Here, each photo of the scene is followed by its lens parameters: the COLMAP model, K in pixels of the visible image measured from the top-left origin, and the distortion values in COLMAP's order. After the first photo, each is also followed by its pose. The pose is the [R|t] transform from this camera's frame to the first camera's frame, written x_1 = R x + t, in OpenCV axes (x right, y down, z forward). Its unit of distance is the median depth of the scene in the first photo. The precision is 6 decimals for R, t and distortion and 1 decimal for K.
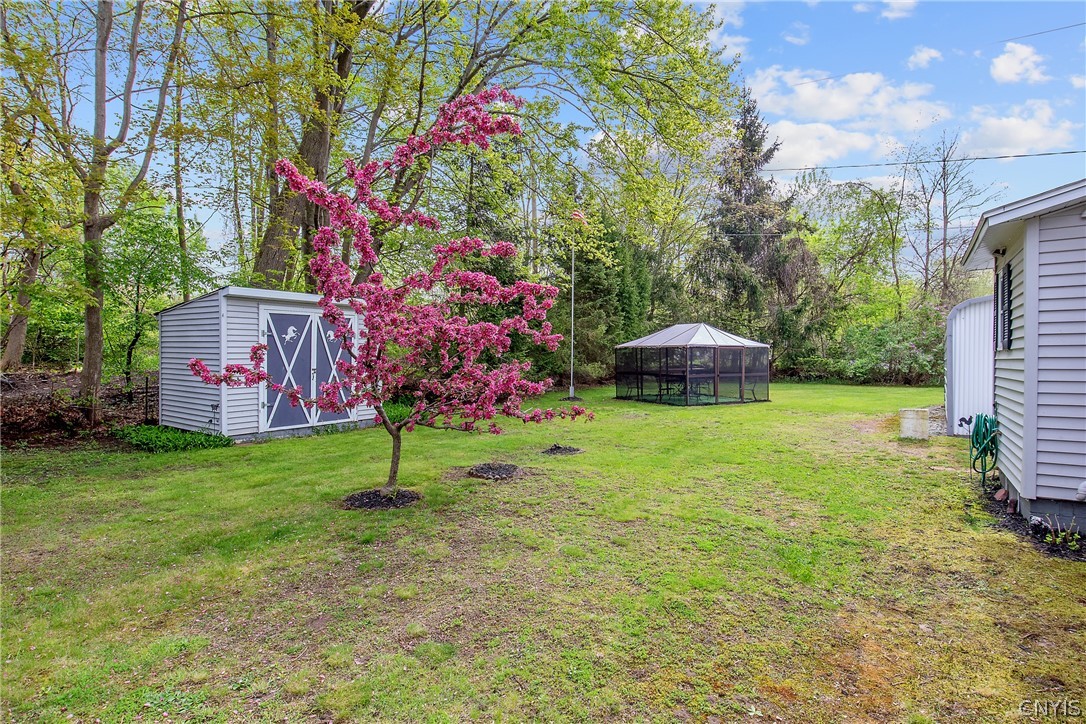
lens RADIAL K [[544.9, 0, 545.3], [0, 544.9, 360.2], [0, 0, 1]] dist [-0.001927, -0.000042]
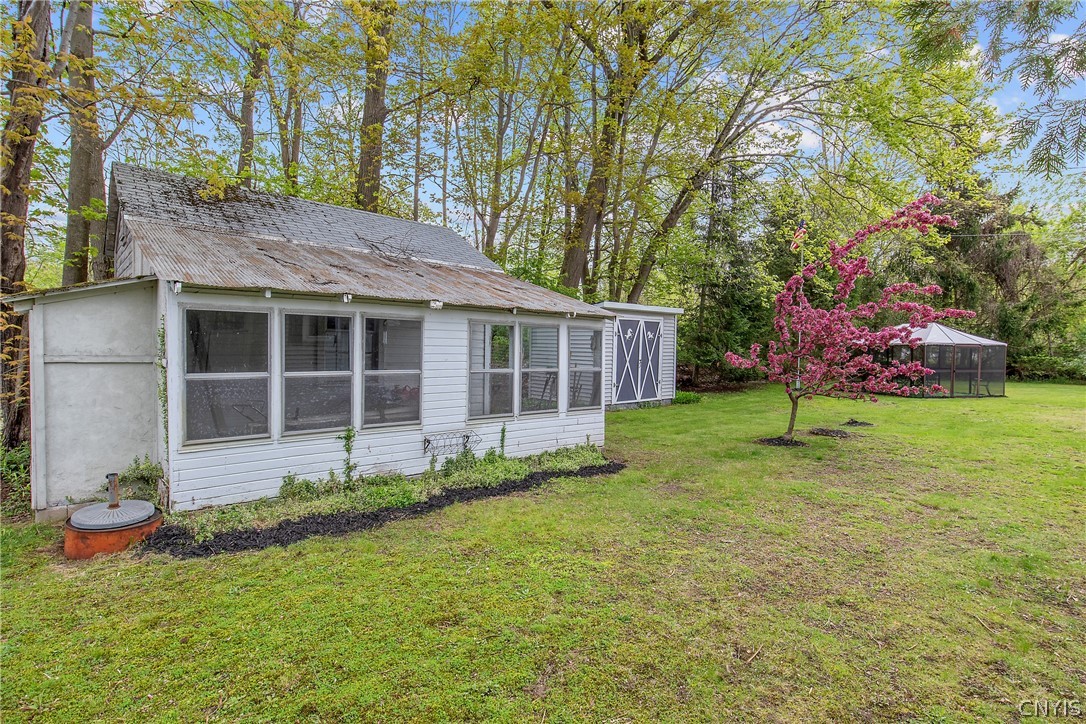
lens RADIAL K [[570.8, 0, 543.0], [0, 570.8, 362.0], [0, 0, 1]] dist [-0.001890, -0.000519]
pose [[0.975199, 0.015232, -0.220804, -0.189433], [-0.012047, 0.999803, 0.015764, 0.001000], [0.221000, -0.012713, 0.975191, -0.242328]]
